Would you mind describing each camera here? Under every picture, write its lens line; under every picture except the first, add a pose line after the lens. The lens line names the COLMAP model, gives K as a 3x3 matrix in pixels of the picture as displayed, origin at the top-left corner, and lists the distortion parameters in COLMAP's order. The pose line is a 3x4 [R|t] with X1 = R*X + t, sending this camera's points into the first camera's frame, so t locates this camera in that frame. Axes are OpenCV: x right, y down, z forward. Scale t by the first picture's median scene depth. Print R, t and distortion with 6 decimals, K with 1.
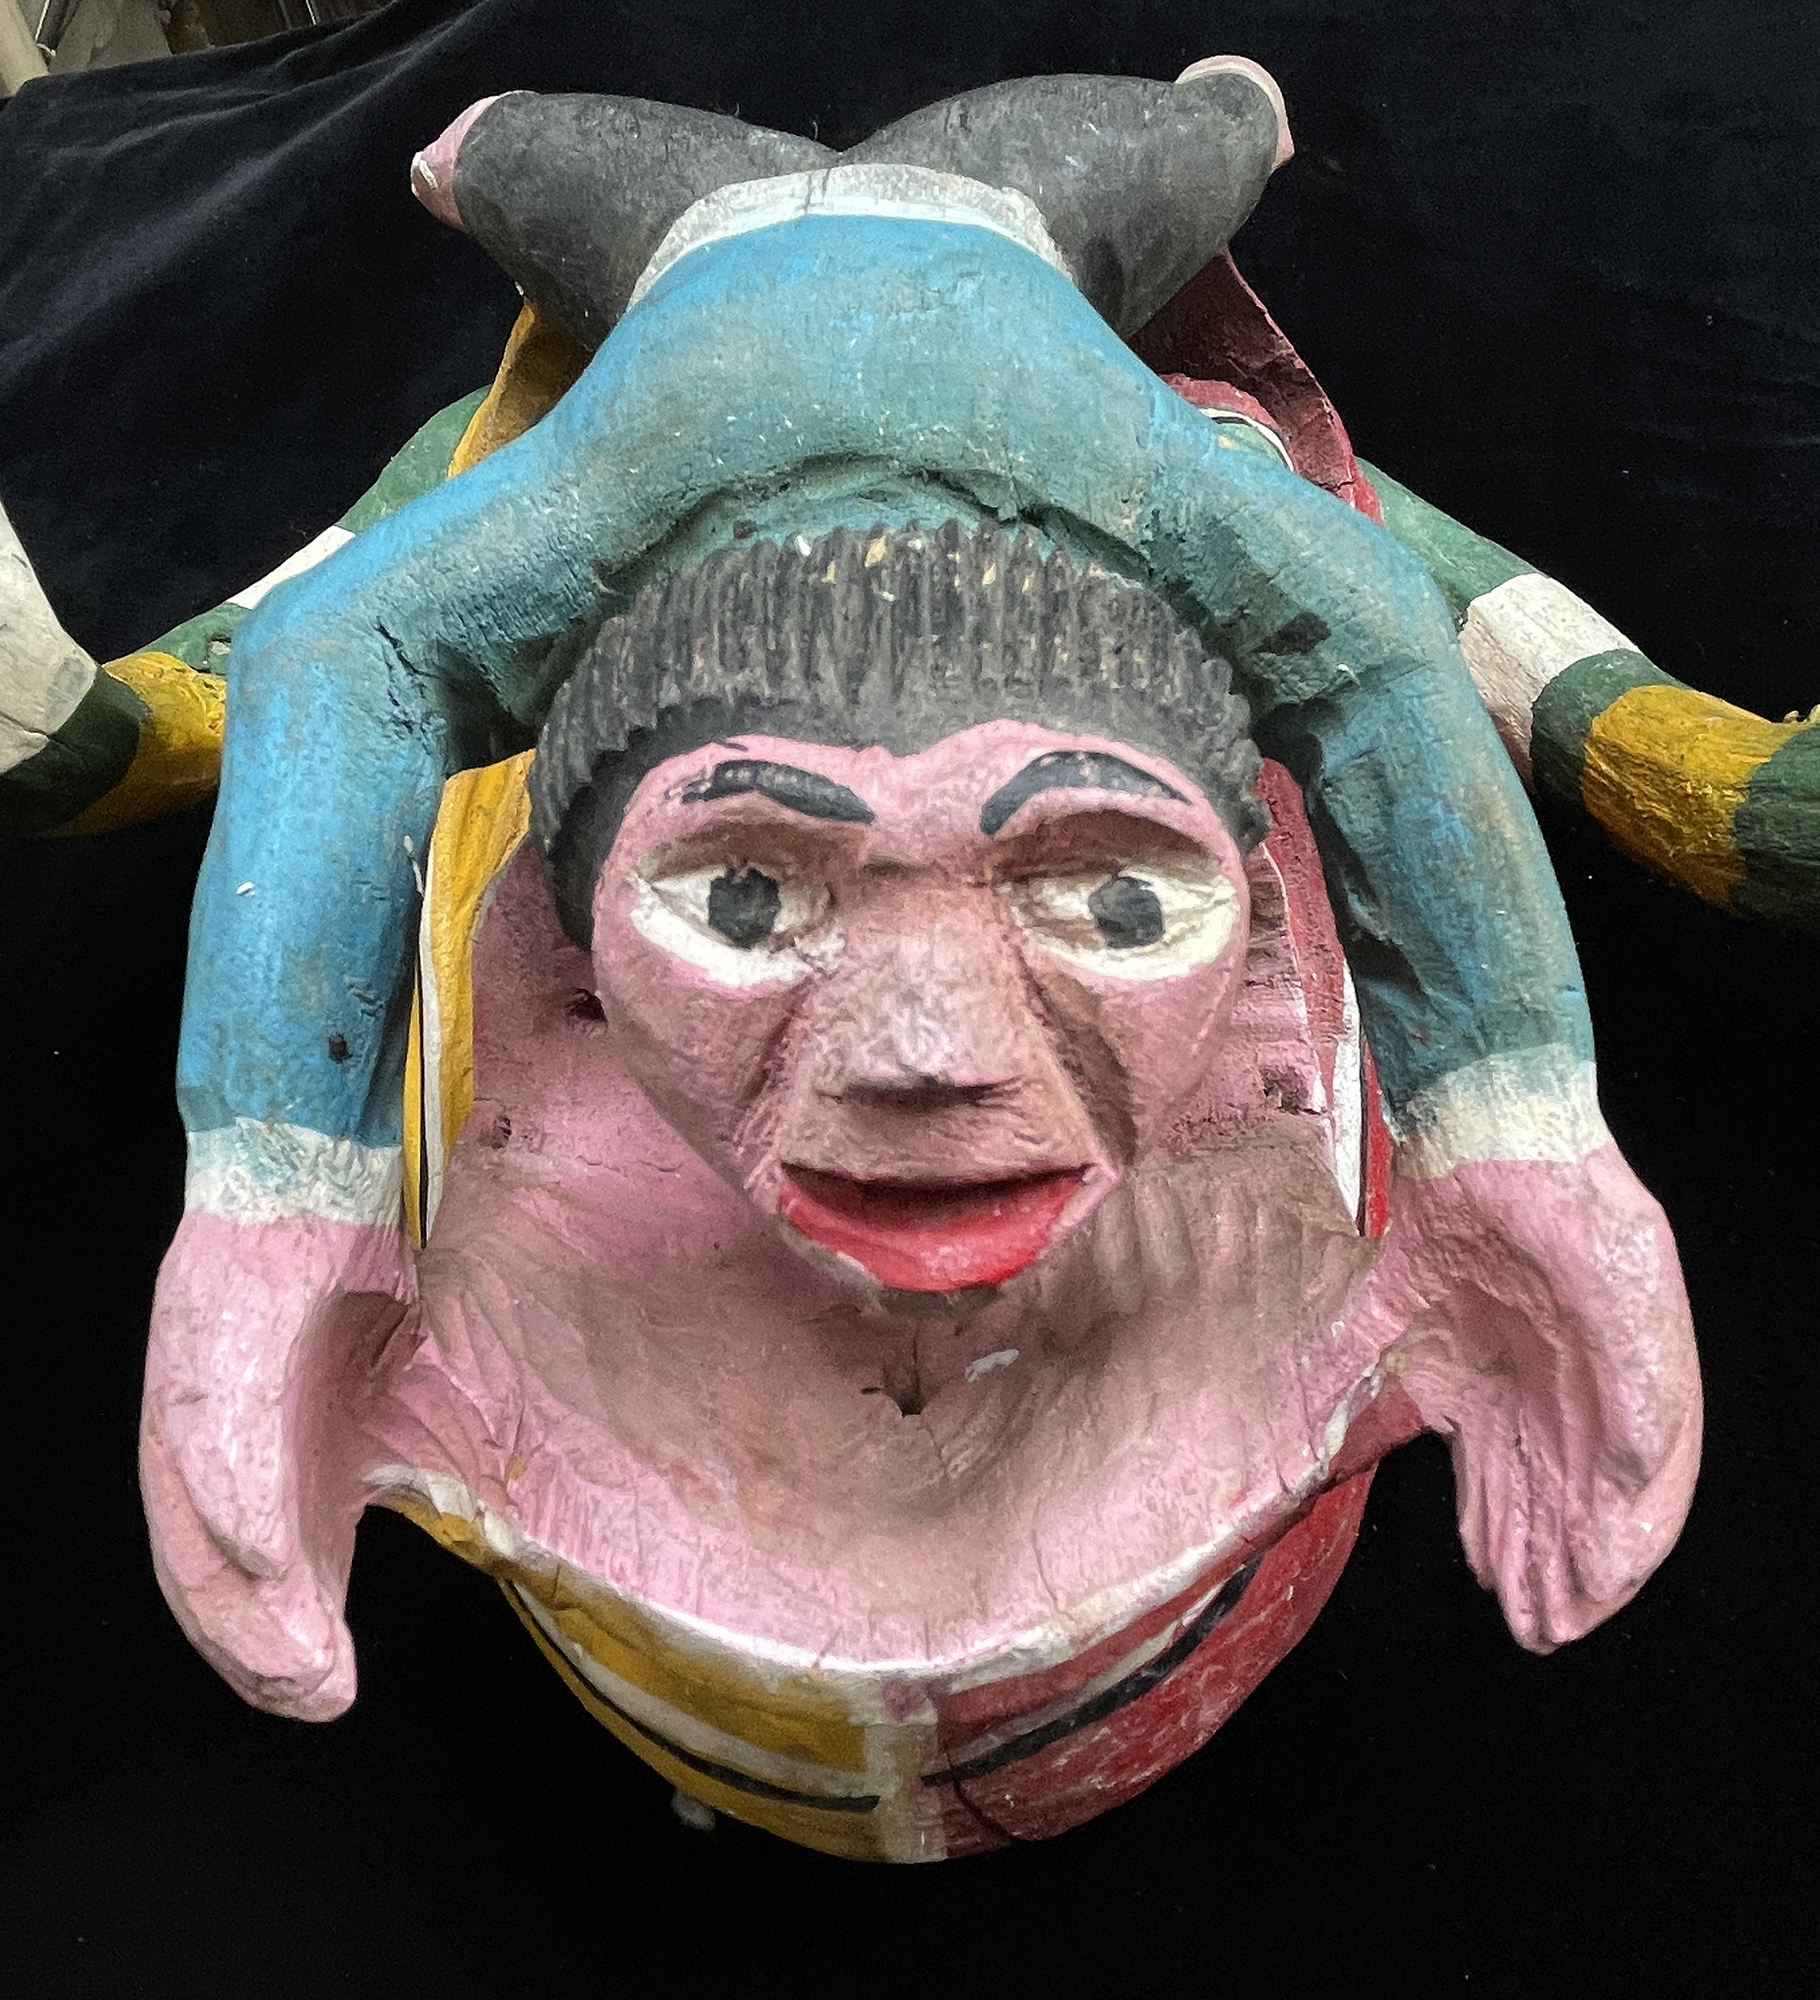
lens RADIAL K [[1606.8, 0, 808.0], [0, 1606.8, 1003.6], [0, 0, 1]] dist [0.001492, 0.002694]
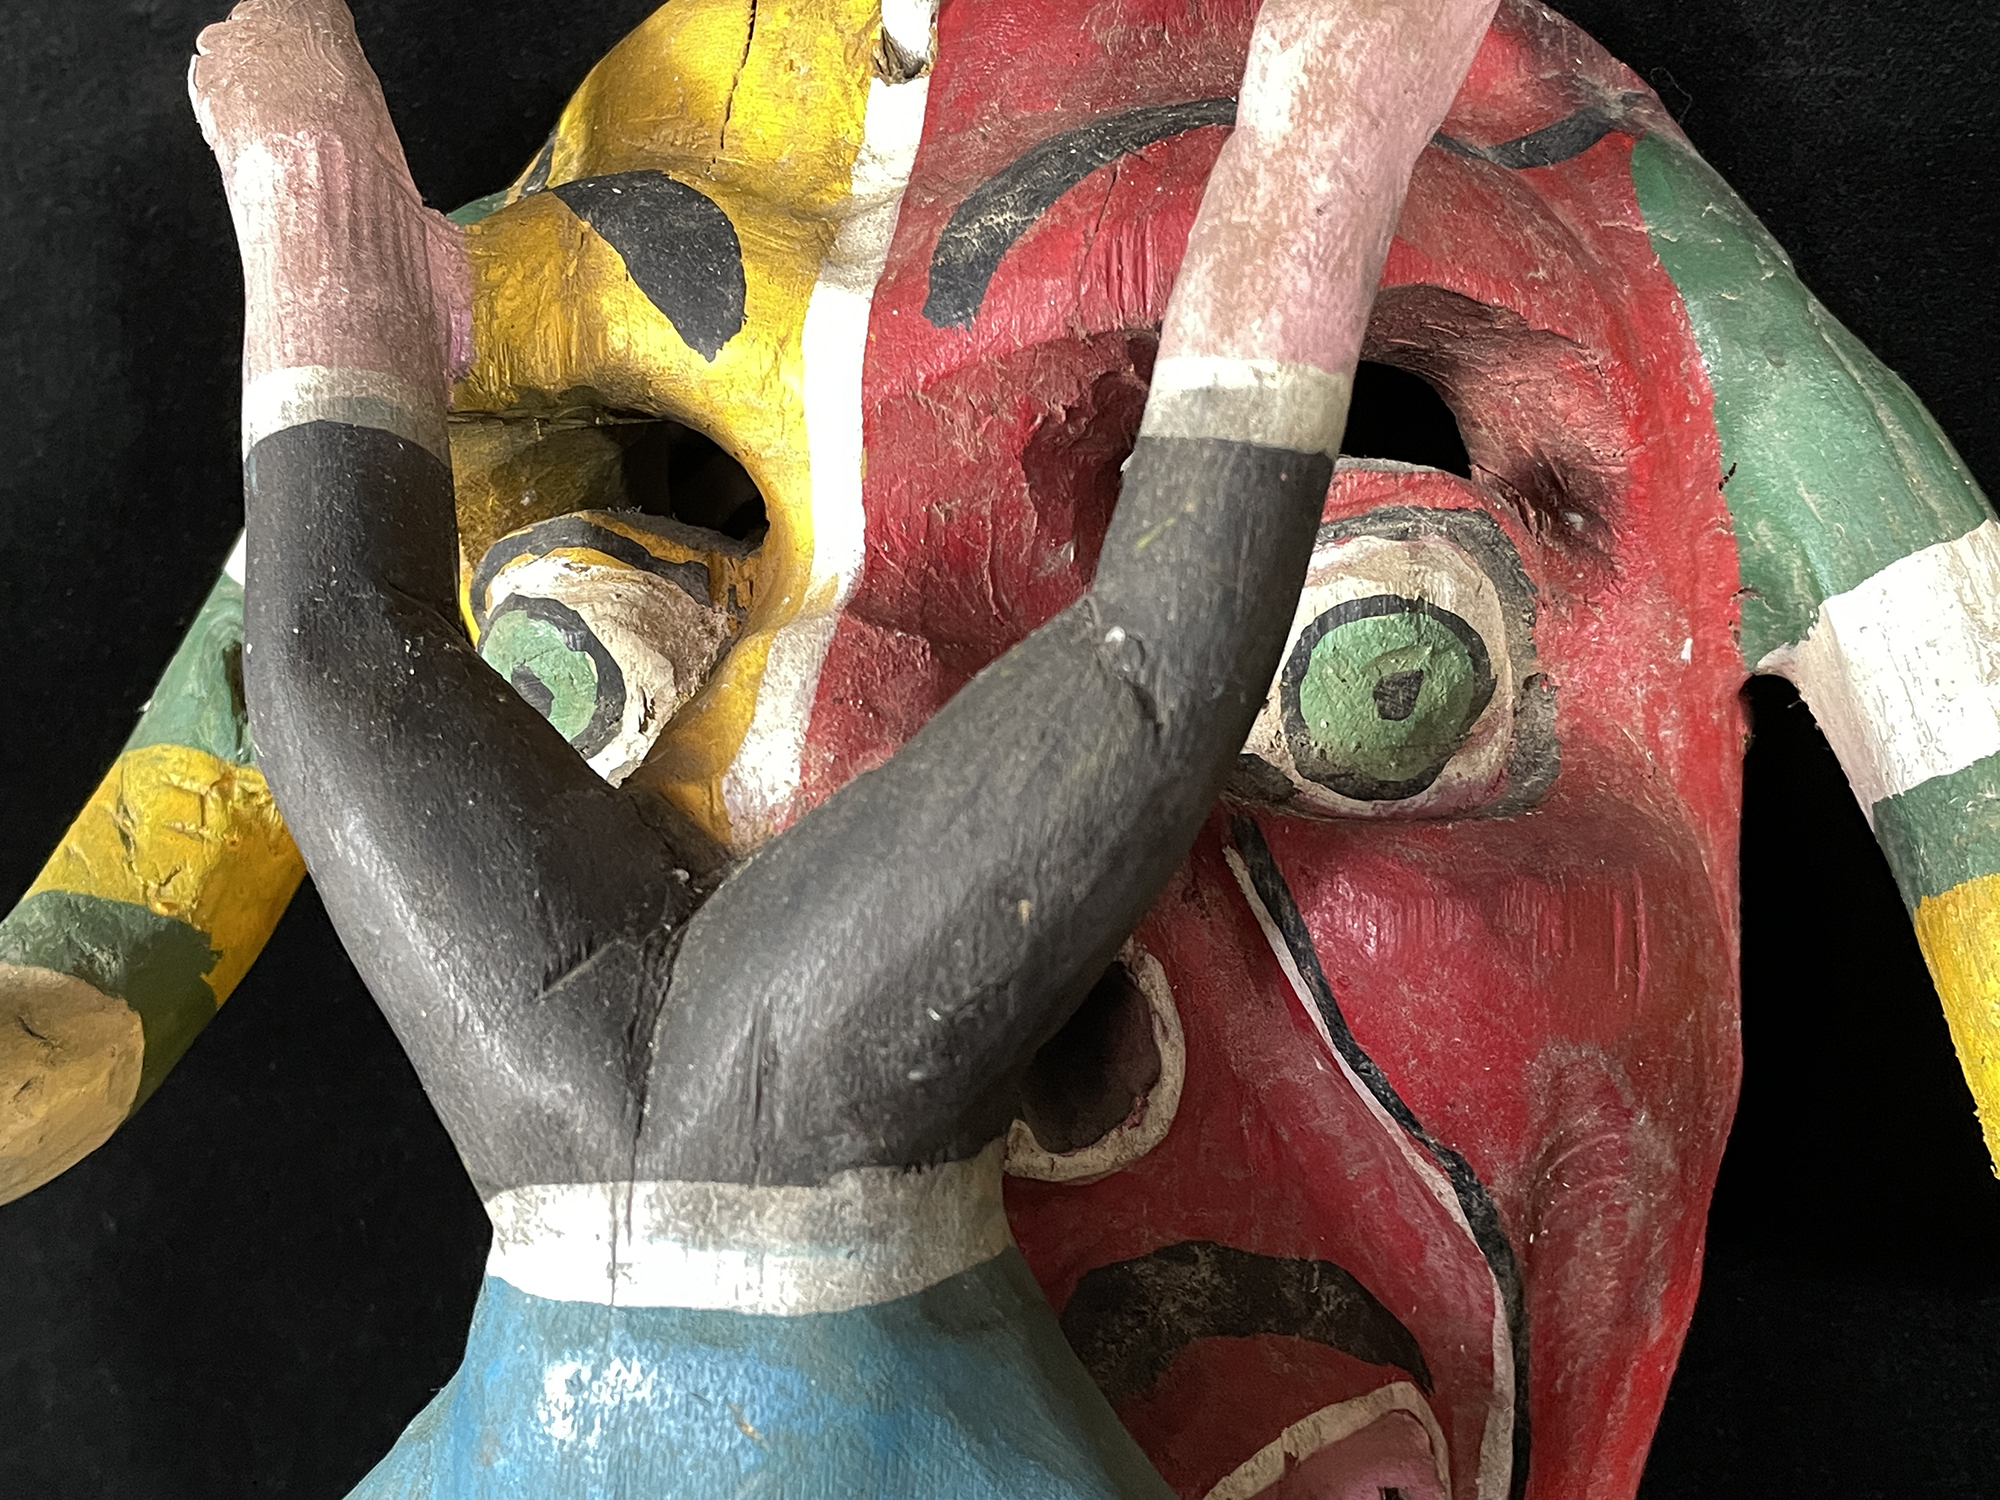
lens RADIAL K [[2343.2, 0, 1000.0], [0, 2343.2, 750.0], [0, 0, 1]] dist [0.125740, -0.315657]
pose [[0.959104, -0.044895, -0.279472, 0.568308], [0.219521, 0.741283, 0.634280, -1.456427], [0.178691, -0.669690, 0.720823, 0.285637]]
